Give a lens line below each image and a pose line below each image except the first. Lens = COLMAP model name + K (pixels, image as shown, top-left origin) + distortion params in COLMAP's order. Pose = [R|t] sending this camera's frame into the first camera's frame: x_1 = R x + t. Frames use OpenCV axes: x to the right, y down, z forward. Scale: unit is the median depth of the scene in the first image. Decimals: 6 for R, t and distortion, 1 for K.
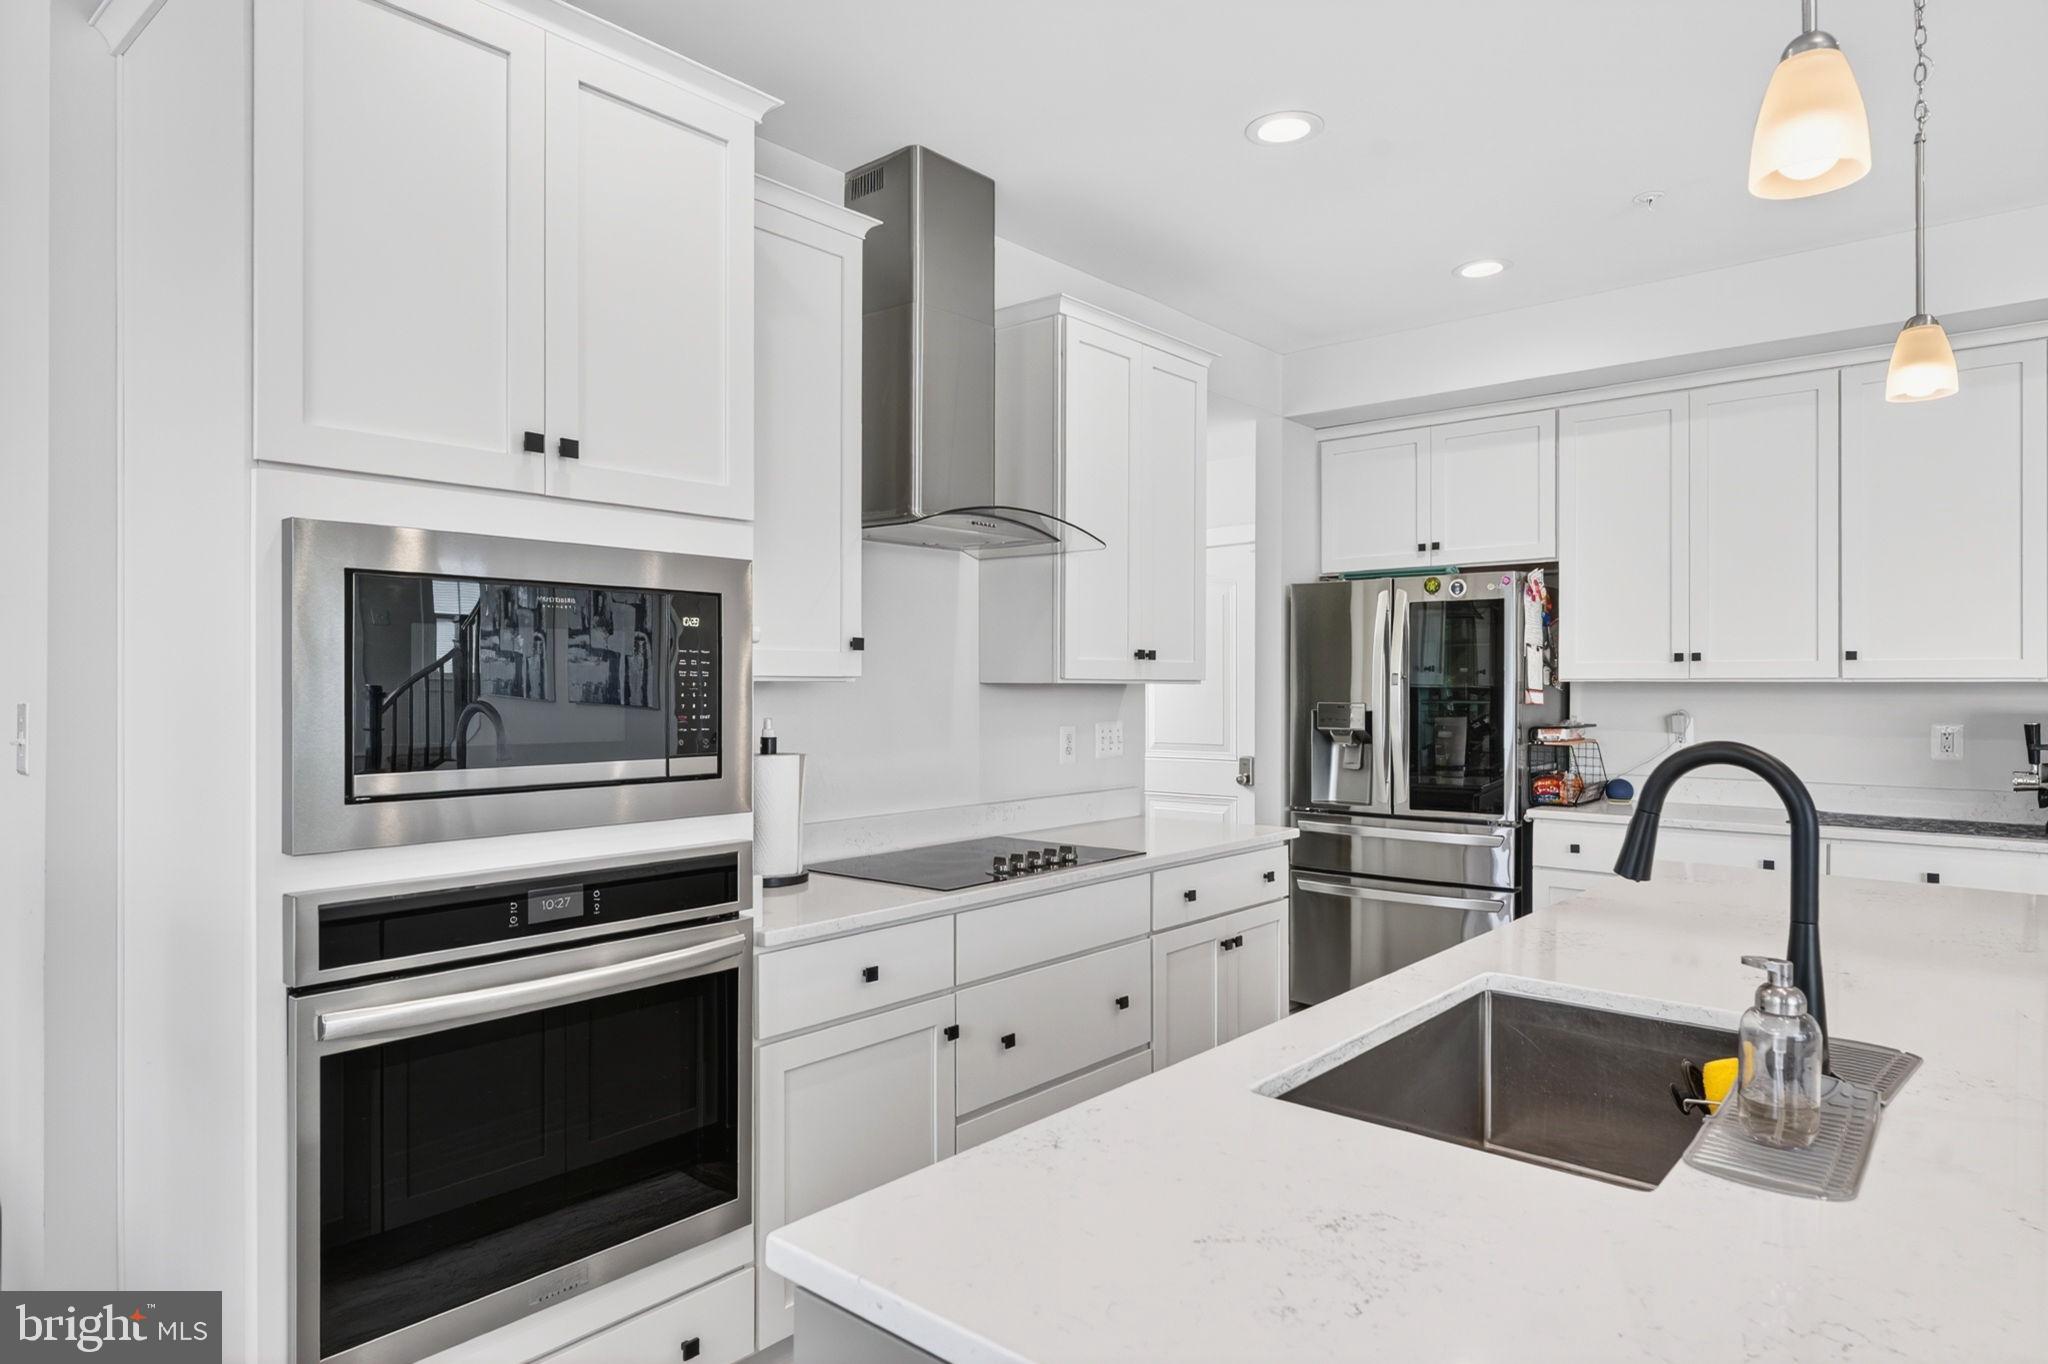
lens RADIAL K [[1211.9, 0, 1022.0], [0, 1211.9, 687.1], [0, 0, 1]] dist [-0.002514, -0.004435]
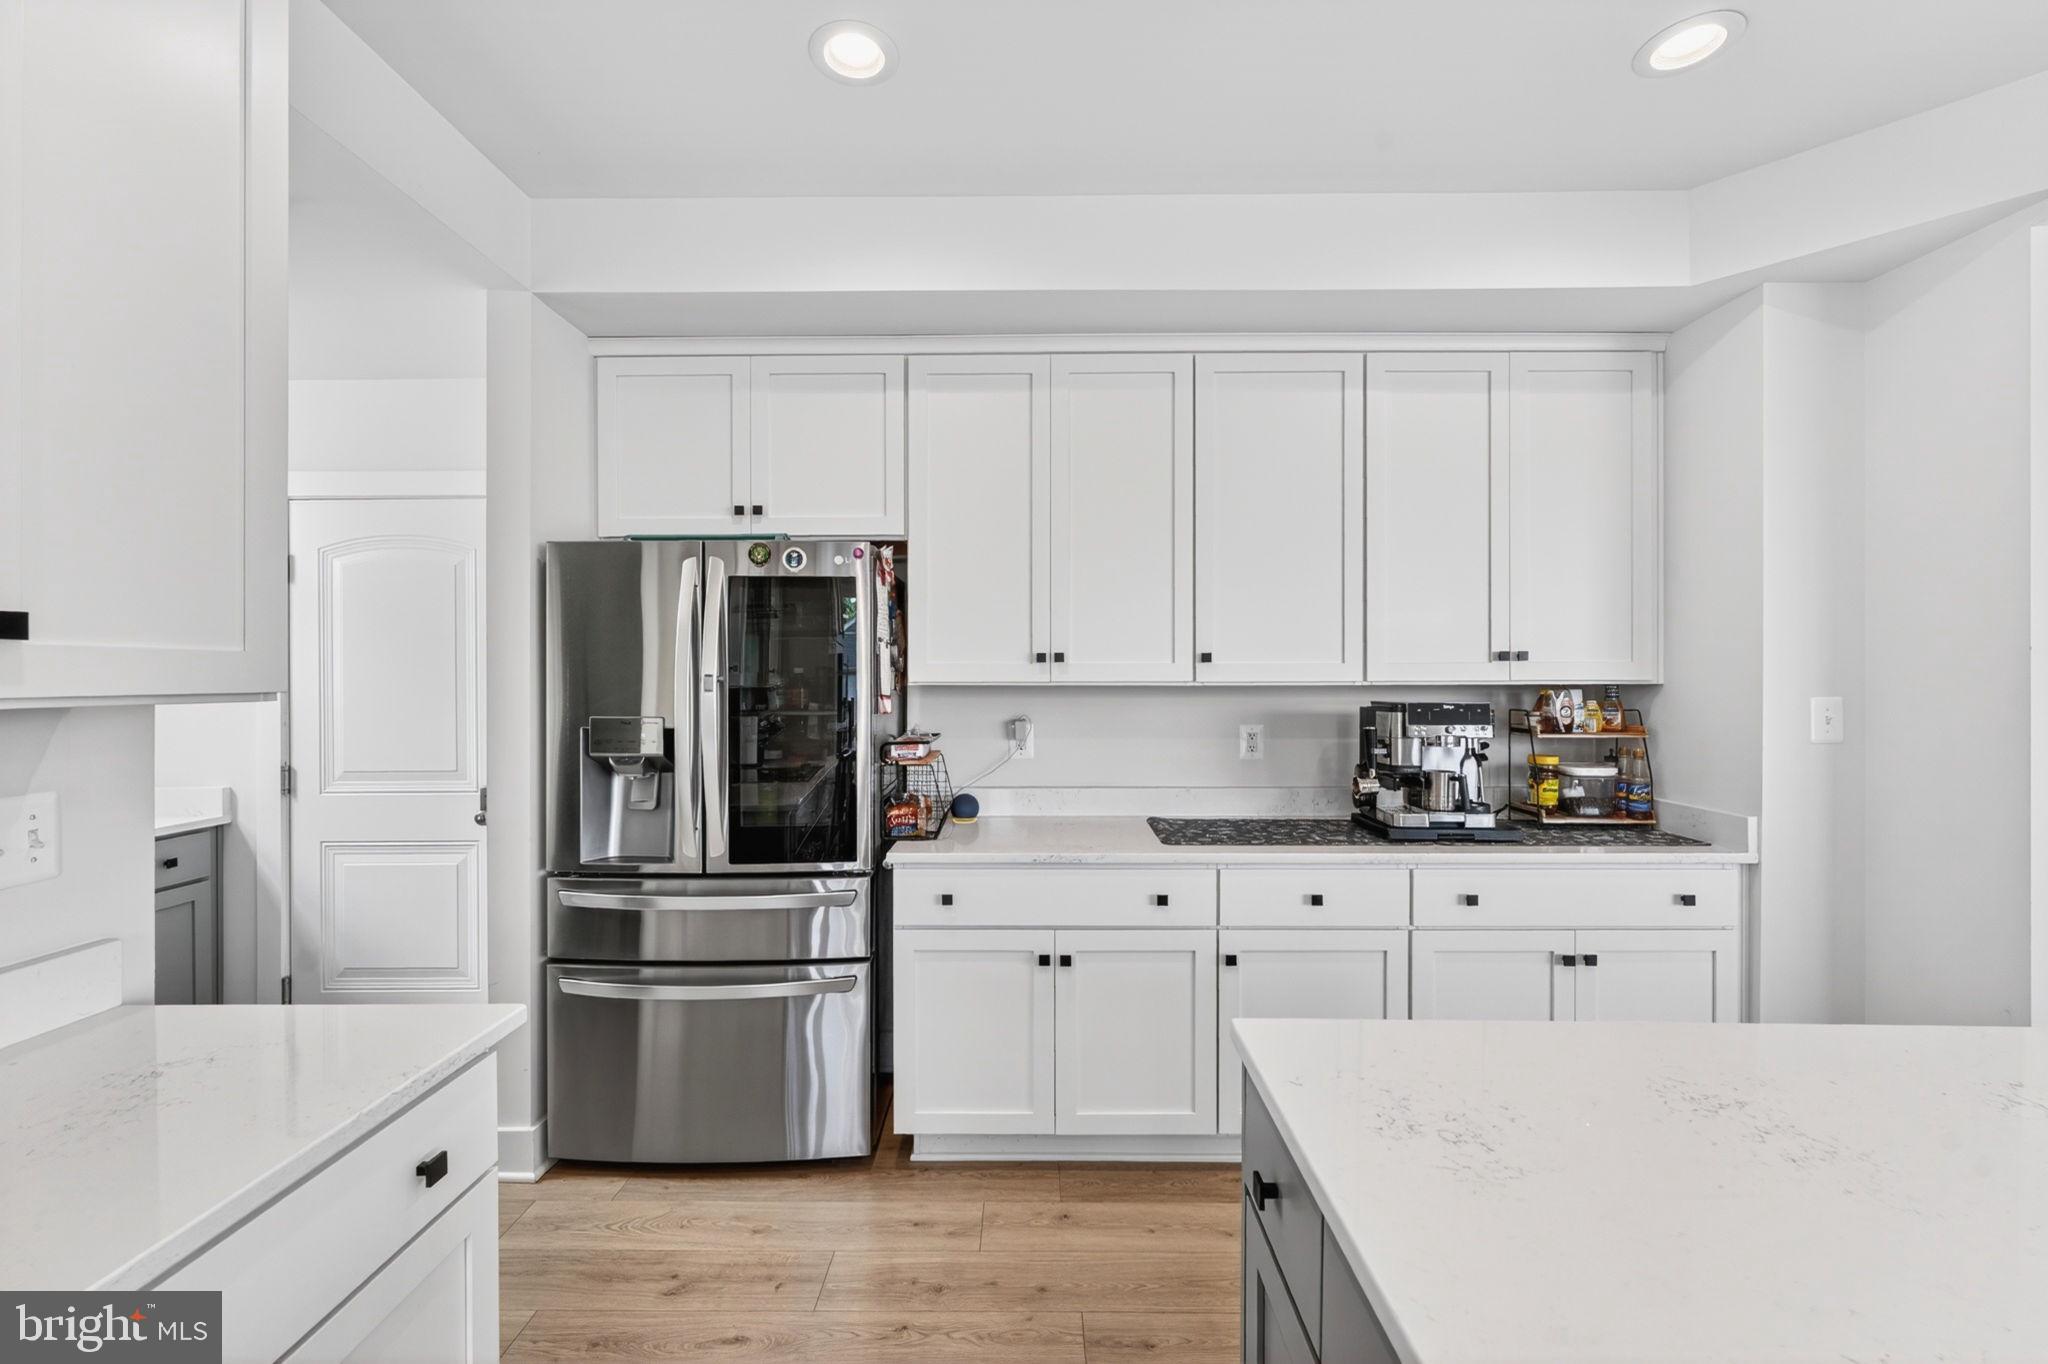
lens RADIAL K [[812.8, 0, 1024.0], [0, 812.8, 679.3], [0, 0, 1]] dist [-0.000807, -0.000168]
pose [[0.763826, -0.002895, 0.645416, 0.156102], [0.001718, 0.999996, 0.002453, -0.010373], [-0.645421, -0.000765, 0.763827, 0.566765]]
